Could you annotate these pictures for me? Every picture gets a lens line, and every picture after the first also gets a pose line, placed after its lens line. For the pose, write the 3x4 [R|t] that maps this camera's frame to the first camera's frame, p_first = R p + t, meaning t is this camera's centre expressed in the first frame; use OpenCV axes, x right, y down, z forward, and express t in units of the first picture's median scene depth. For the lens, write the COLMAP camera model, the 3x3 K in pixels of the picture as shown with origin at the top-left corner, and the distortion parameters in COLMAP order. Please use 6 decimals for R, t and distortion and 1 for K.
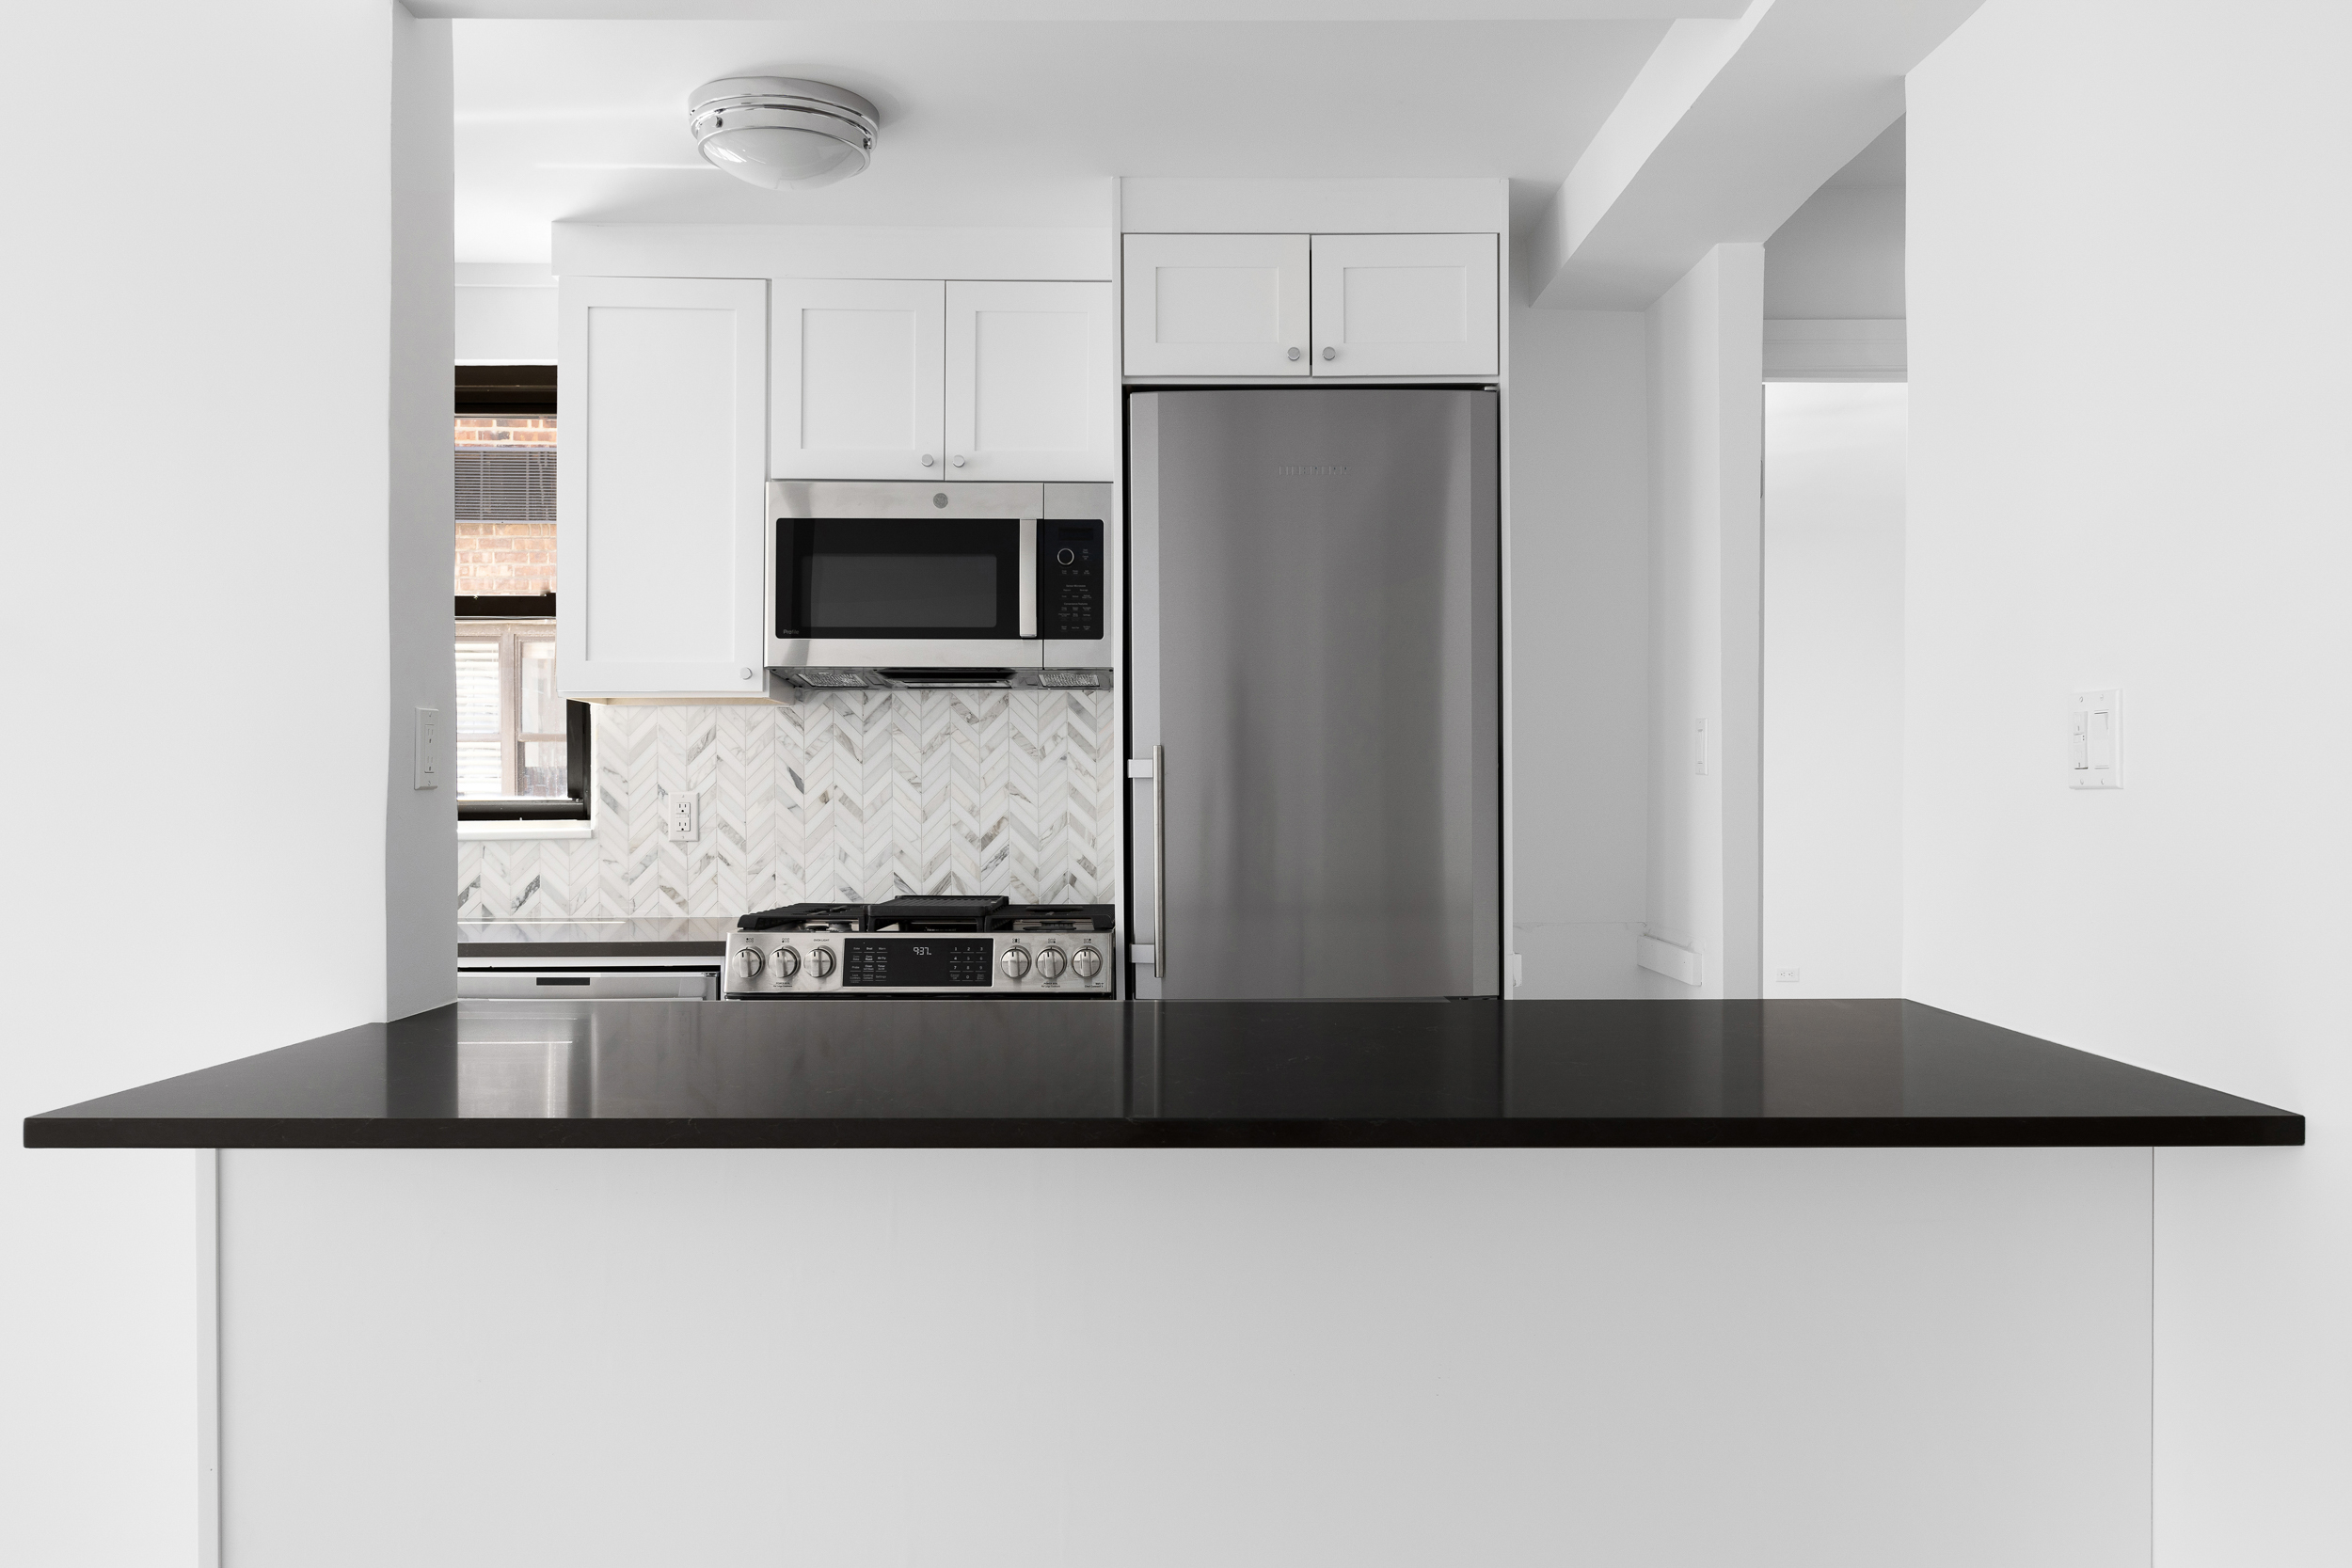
lens RADIAL K [[1774.0, 0, 1246.3], [0, 1774.0, 797.8], [0, 0, 1]] dist [0.001974, -0.002687]
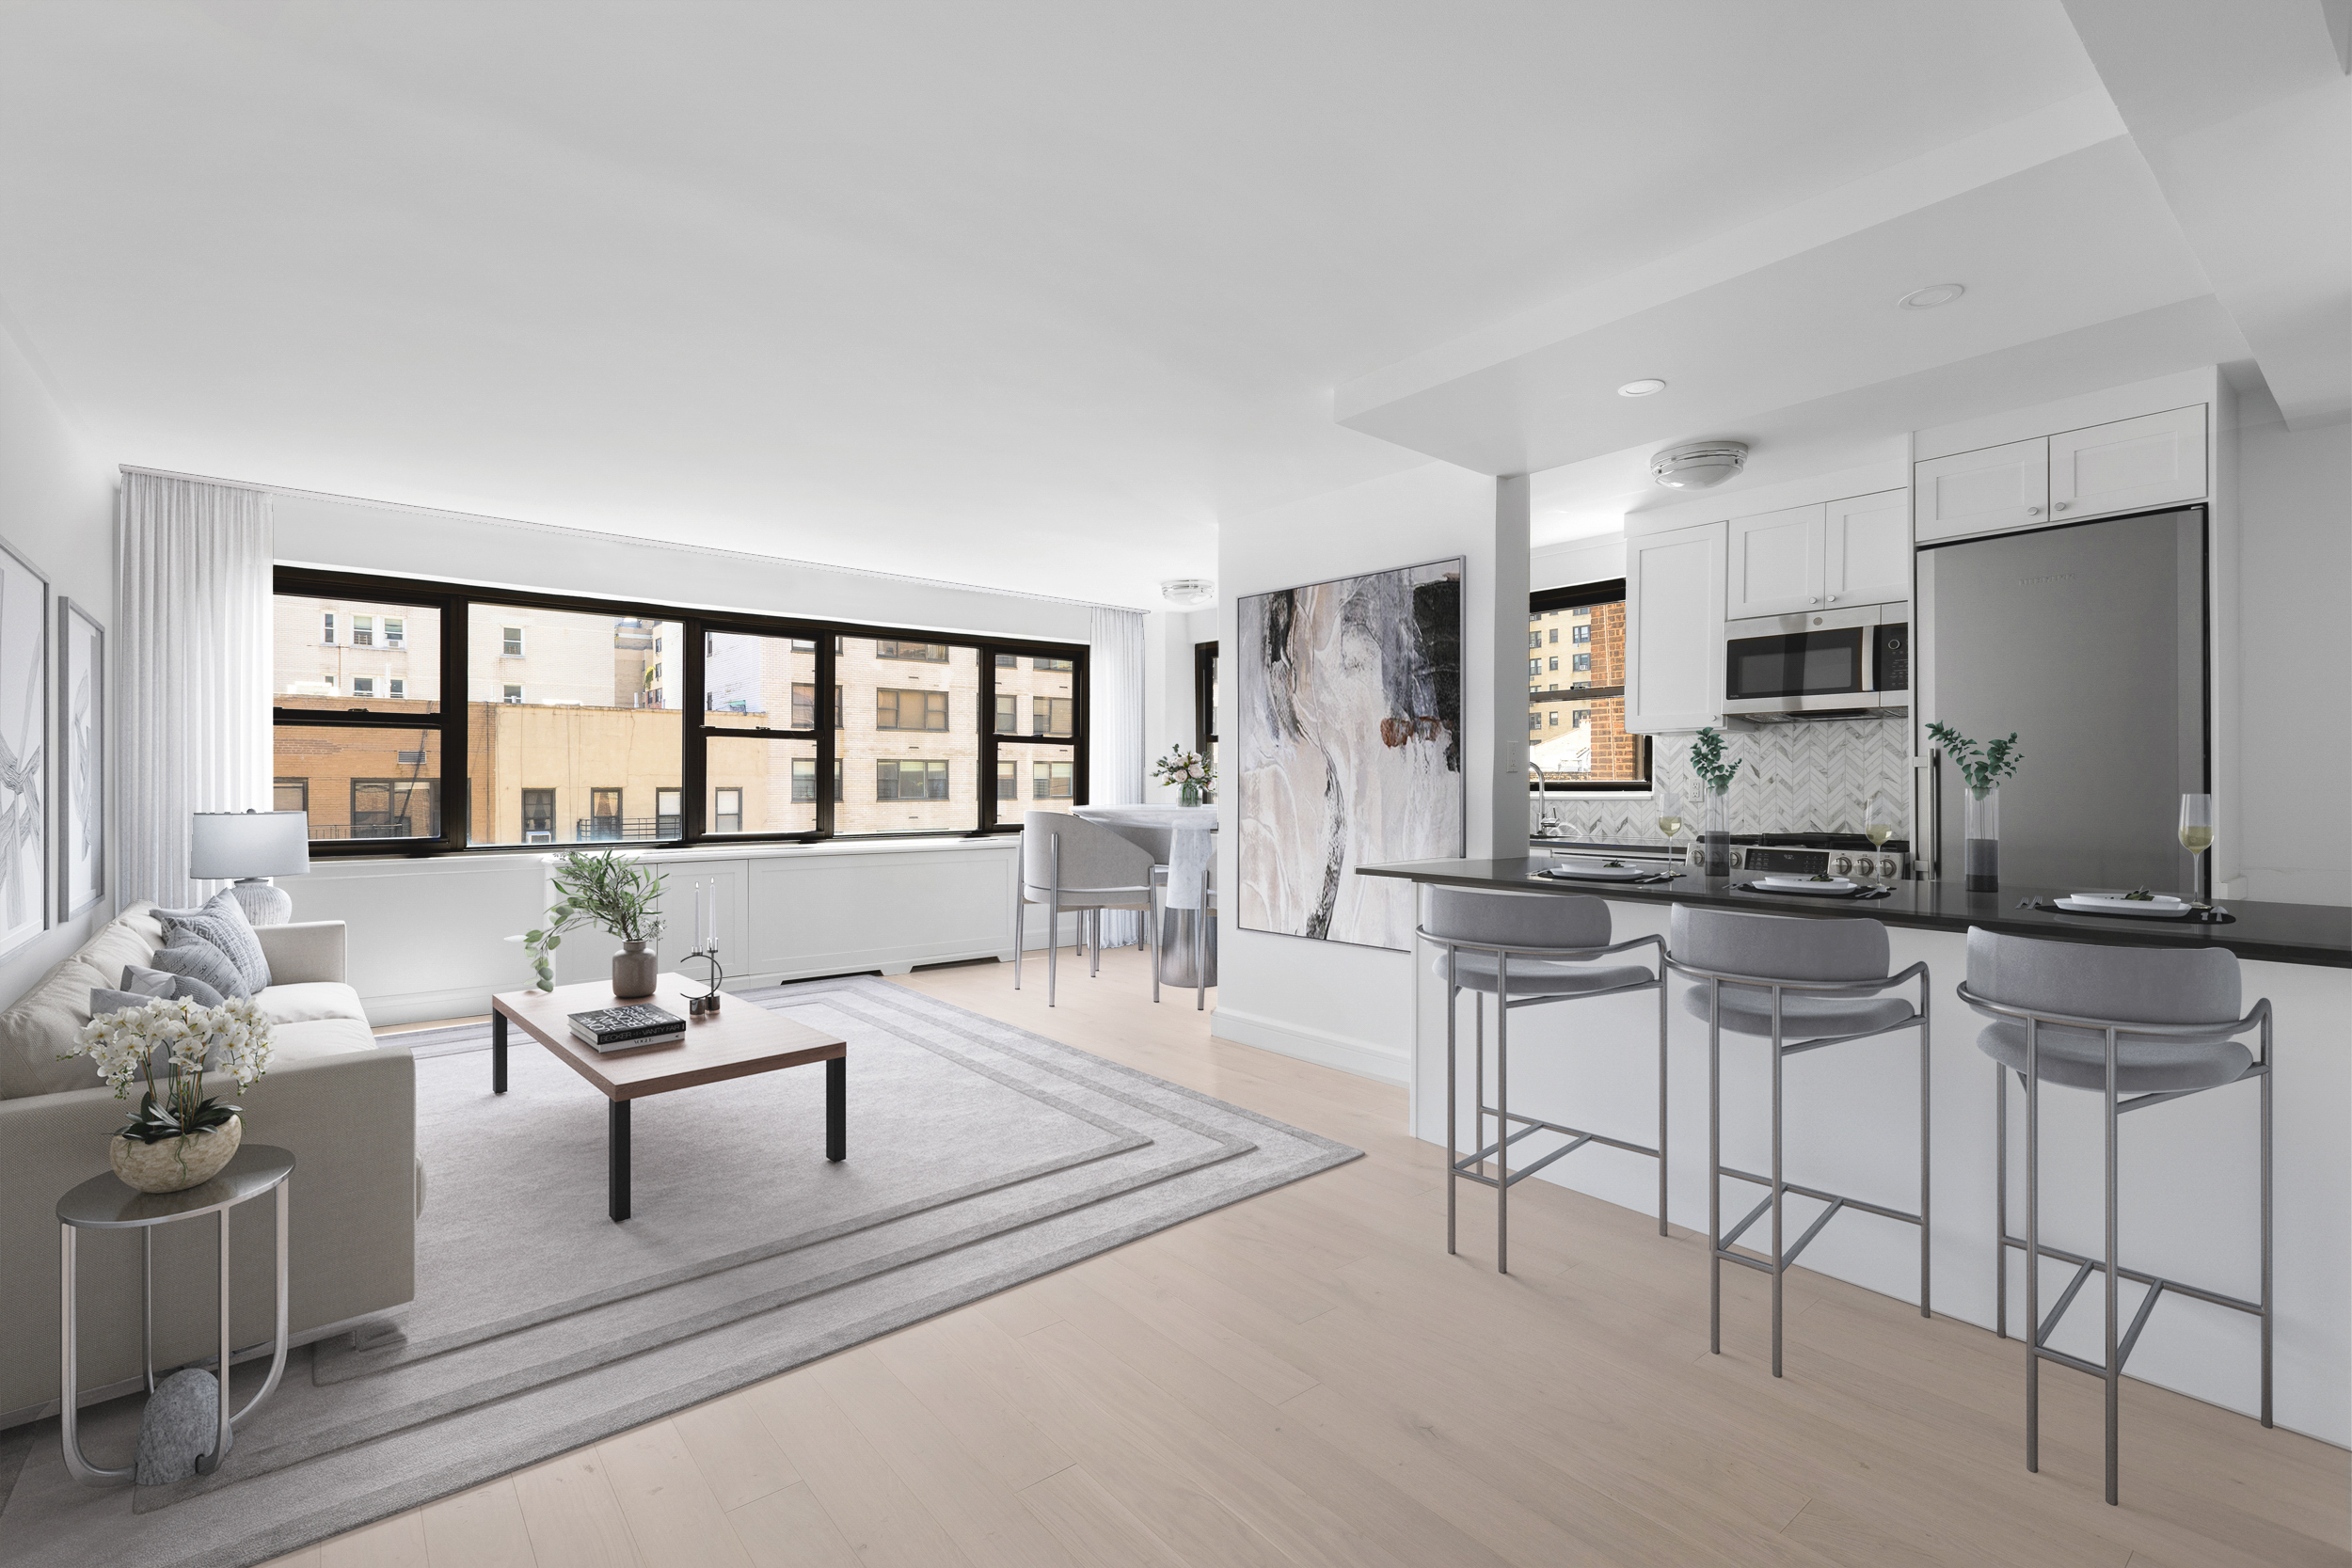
lens RADIAL K [[1053.6, 0, 1172.9], [0, 1053.6, 782.7], [0, 0, 1]] dist [0.009610, -0.000961]
pose [[0.608203, 0.000295, -0.793781, 0.274637], [-0.007716, 0.999955, -0.005540, 0.013801], [0.793744, 0.009494, 0.608178, -0.204144]]
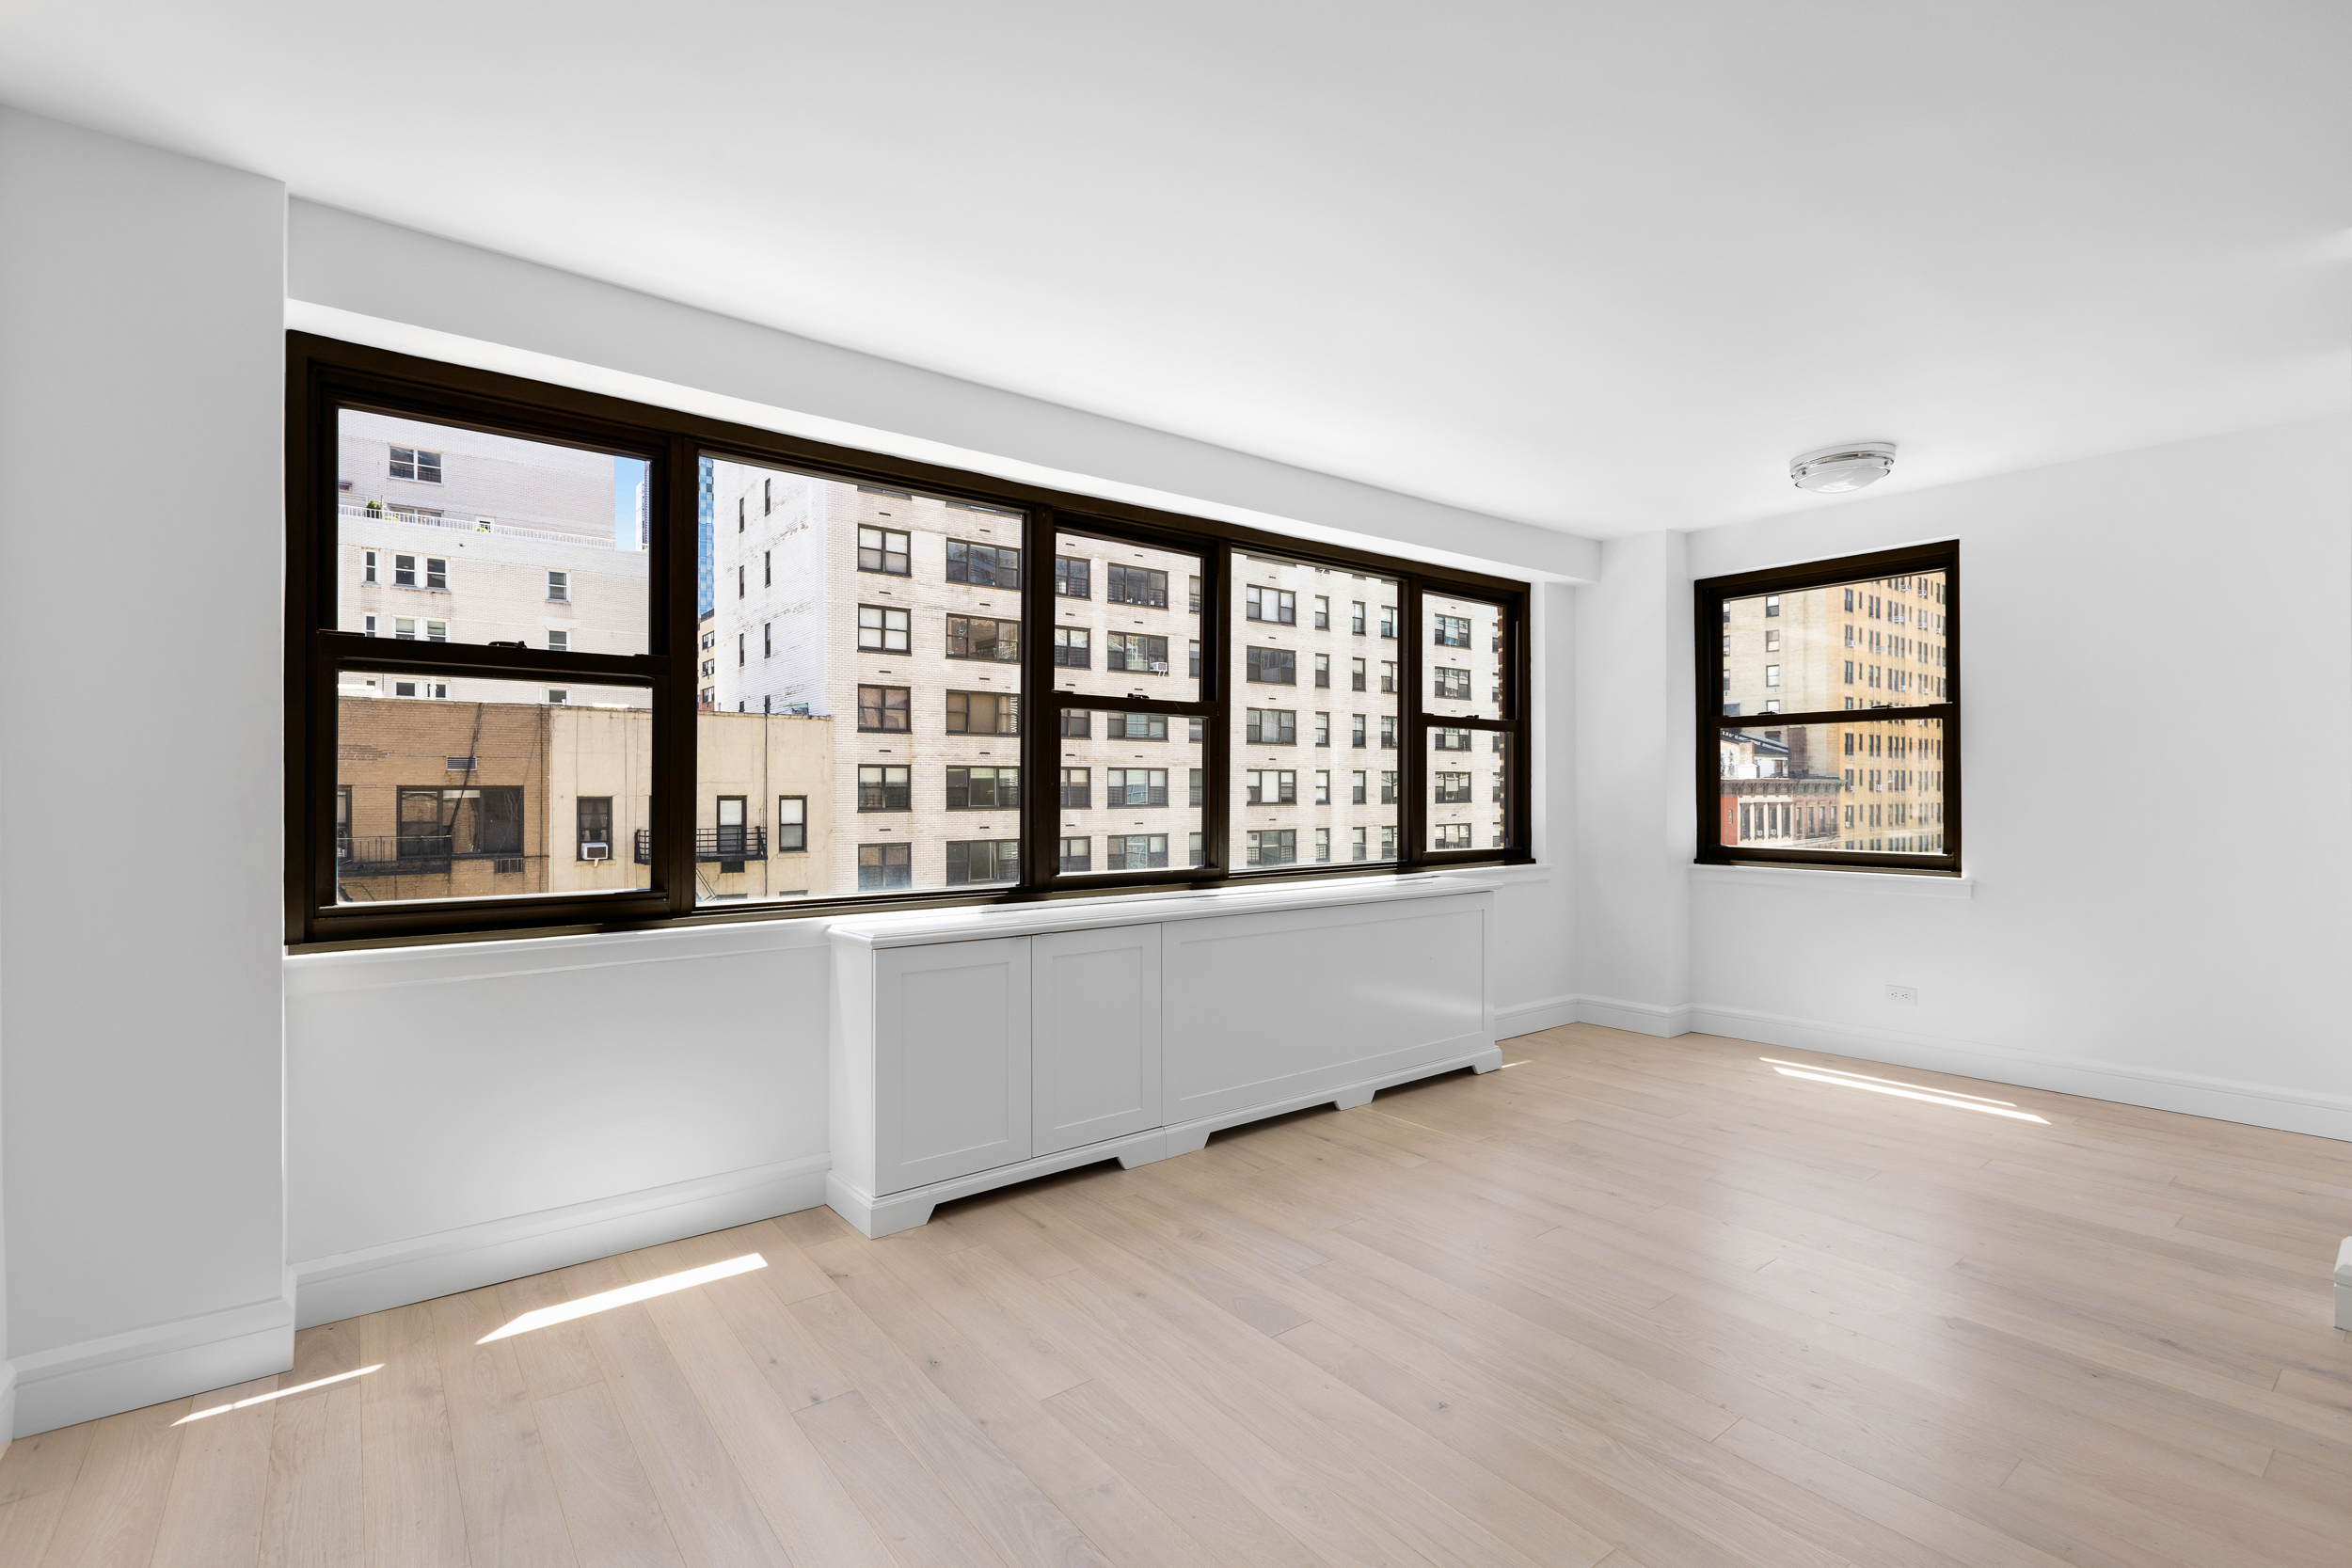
lens RADIAL K [[1053.6, 0, 1187.8], [0, 1053.6, 790.0], [0, 0, 1]] dist [0.009610, -0.000961]
pose [[0.597869, -0.000569, -0.801593, -0.572942], [-0.006883, 0.999959, -0.005843, 0.017073], [0.801564, 0.009011, 0.597841, -0.260476]]
